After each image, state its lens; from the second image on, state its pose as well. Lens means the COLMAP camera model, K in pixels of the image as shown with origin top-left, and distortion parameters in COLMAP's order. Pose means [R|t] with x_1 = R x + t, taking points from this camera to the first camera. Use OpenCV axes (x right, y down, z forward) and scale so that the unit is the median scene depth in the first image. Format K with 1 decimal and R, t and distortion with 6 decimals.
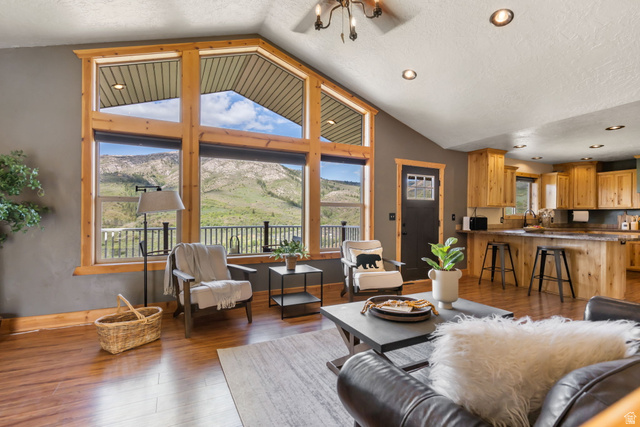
lens RADIAL K [[294.9, 0, 321.4], [0, 294.9, 215.9], [0, 0, 1]] dist [-0.004115, 0.000626]
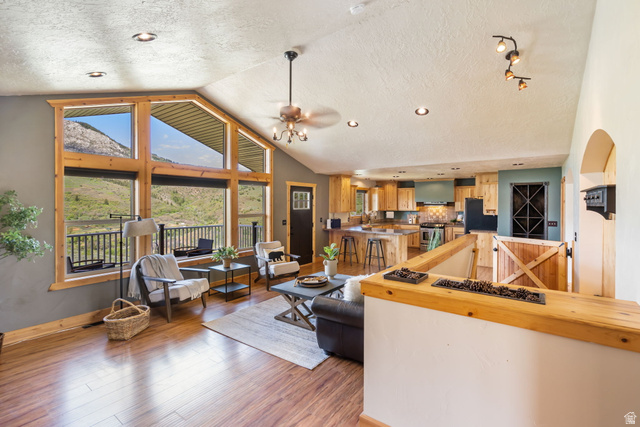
lens RADIAL K [[294.9, 0, 321.7], [0, 294.9, 200.7], [0, 0, 1]] dist [-0.004115, 0.000626]
pose [[0.887003, 0.001163, 0.461762, -0.312356], [0.001205, 0.999988, -0.004834, -0.115903], [-0.461762, 0.004844, 0.886991, -0.416951]]
